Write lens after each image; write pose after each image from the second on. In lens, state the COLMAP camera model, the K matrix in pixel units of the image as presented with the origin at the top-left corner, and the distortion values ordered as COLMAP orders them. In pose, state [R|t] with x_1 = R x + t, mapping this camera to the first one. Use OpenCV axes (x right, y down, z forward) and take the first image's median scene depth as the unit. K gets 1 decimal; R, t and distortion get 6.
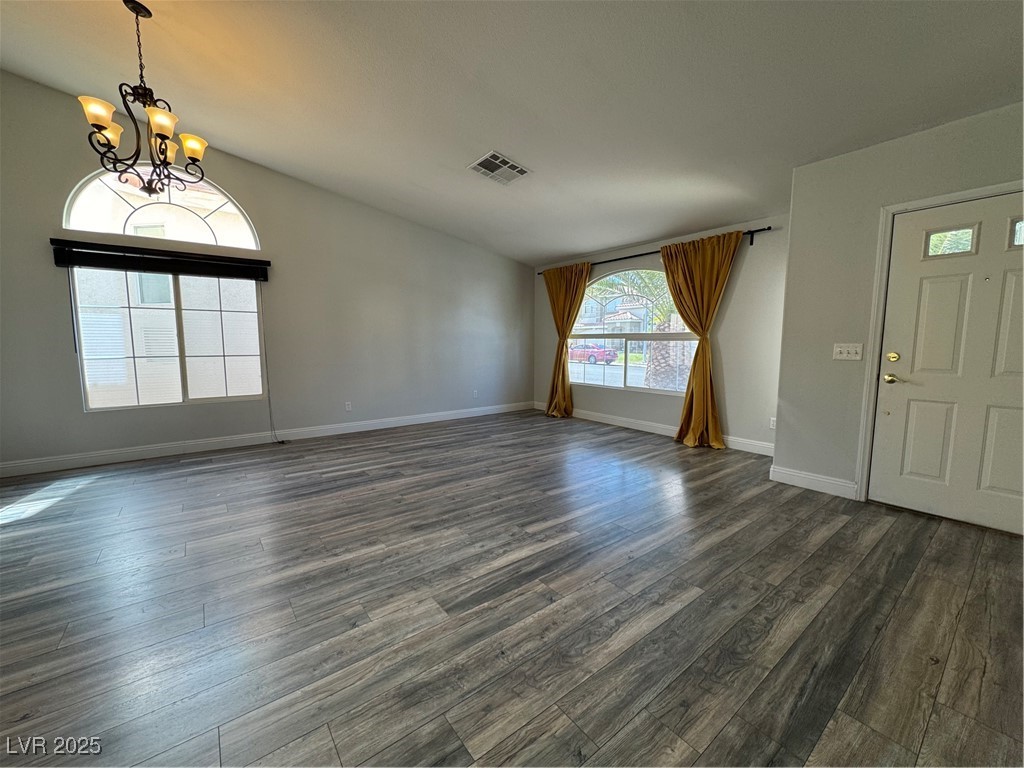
lens RADIAL K [[407.9, 0, 513.5], [0, 407.9, 377.1], [0, 0, 1]] dist [-0.003275, 0.000279]
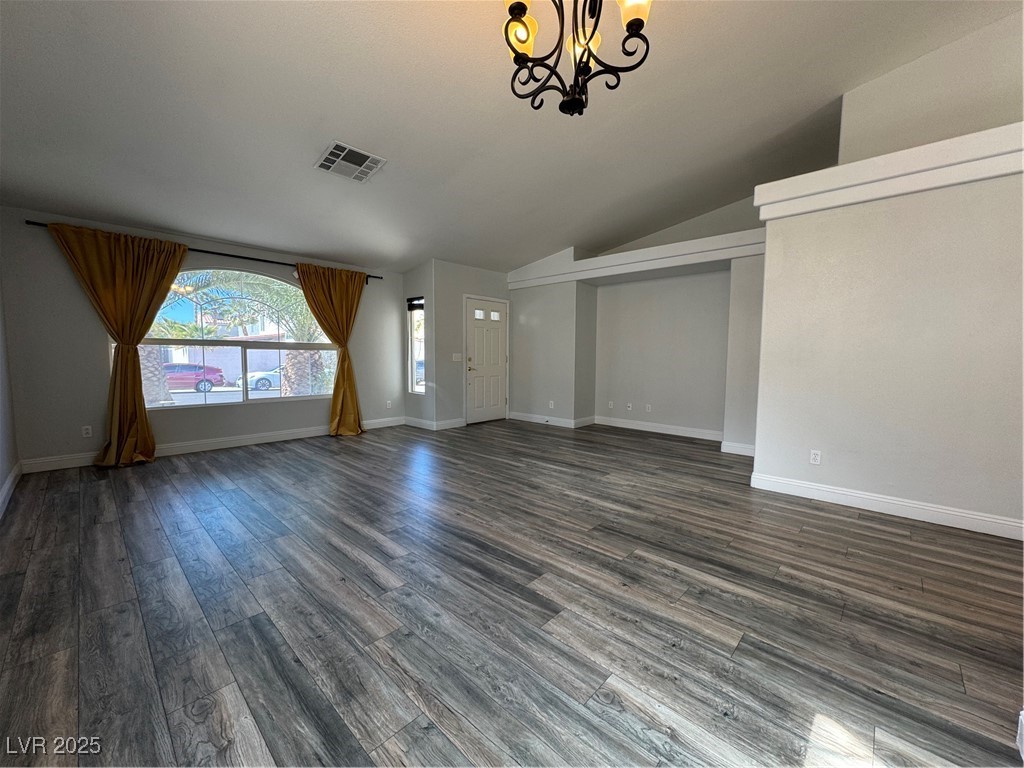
lens RADIAL K [[407.9, 0, 509.8], [0, 407.9, 379.9], [0, 0, 1]] dist [-0.003275, 0.000279]
pose [[-0.154327, -0.059588, 0.986221, -1.390087], [0.076271, 0.994483, 0.072022, -0.084883], [-0.985072, 0.086335, -0.148930, 1.126400]]
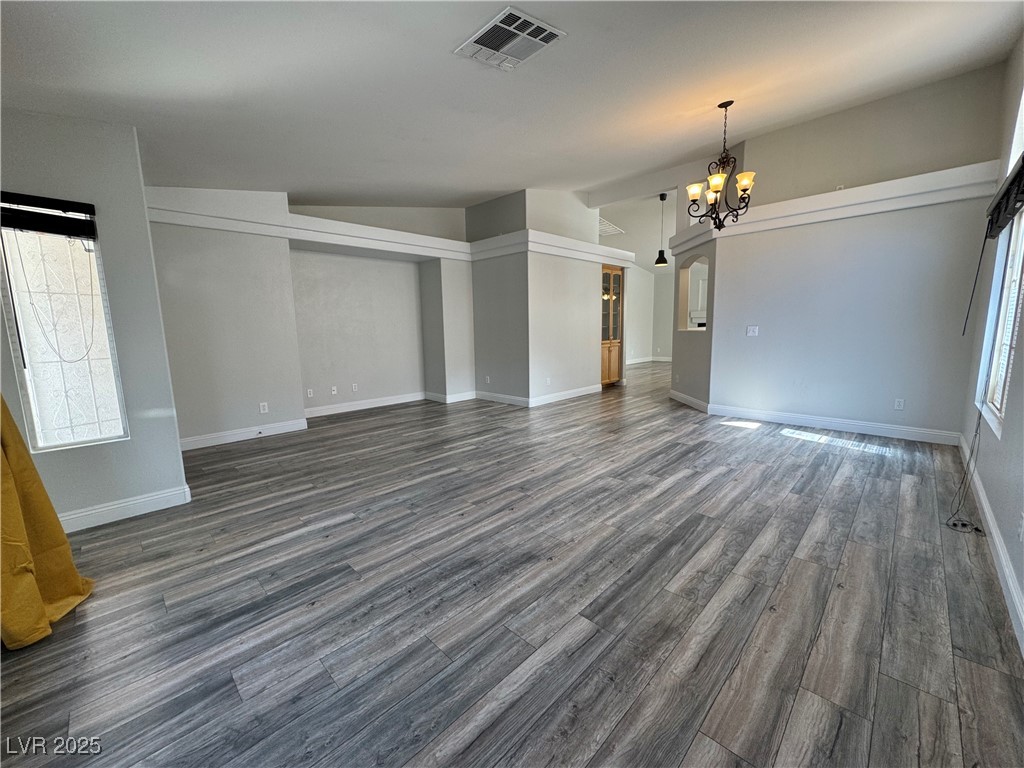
lens RADIAL K [[407.9, 0, 514.4], [0, 407.9, 377.2], [0, 0, 1]] dist [-0.003275, 0.000279]
pose [[-0.990576, 0.036512, -0.132009, 0.072985], [0.008126, 0.977782, 0.209467, -0.216281], [0.136724, 0.206420, -0.968864, 2.271682]]
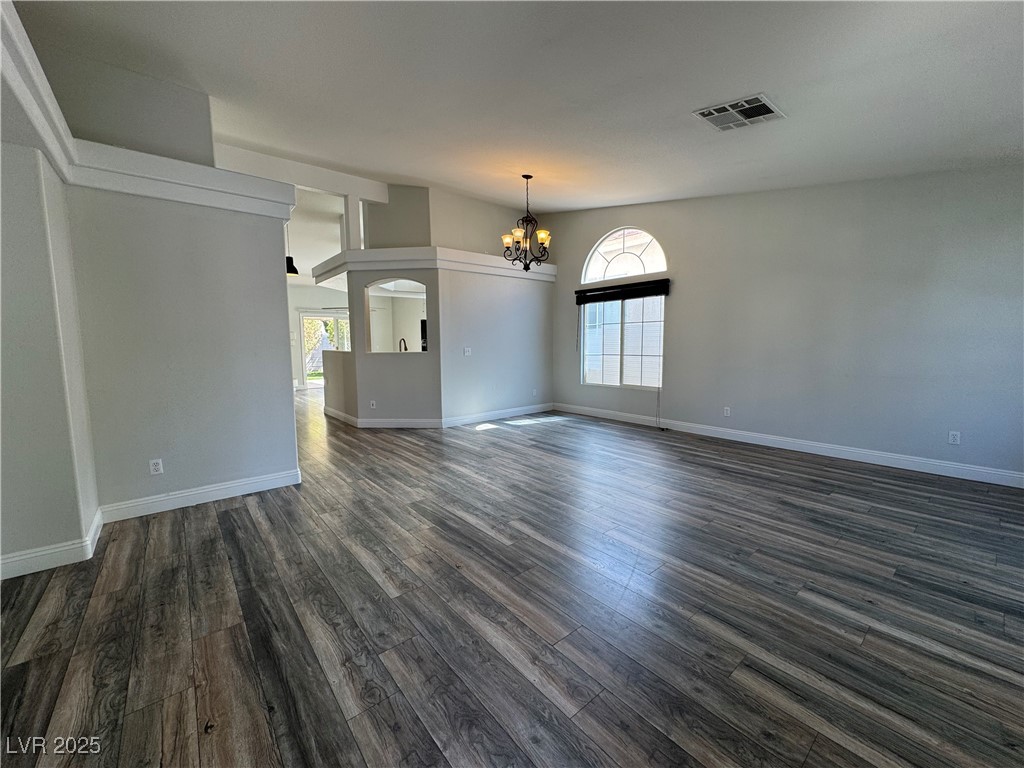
lens RADIAL K [[407.9, 0, 510.7], [0, 407.9, 377.3], [0, 0, 1]] dist [-0.003275, 0.000279]
pose [[0.035389, 0.085181, -0.995737, 0.976336], [-0.075253, 0.993759, 0.082337, -0.092673], [0.996536, 0.072019, 0.041579, 0.814276]]
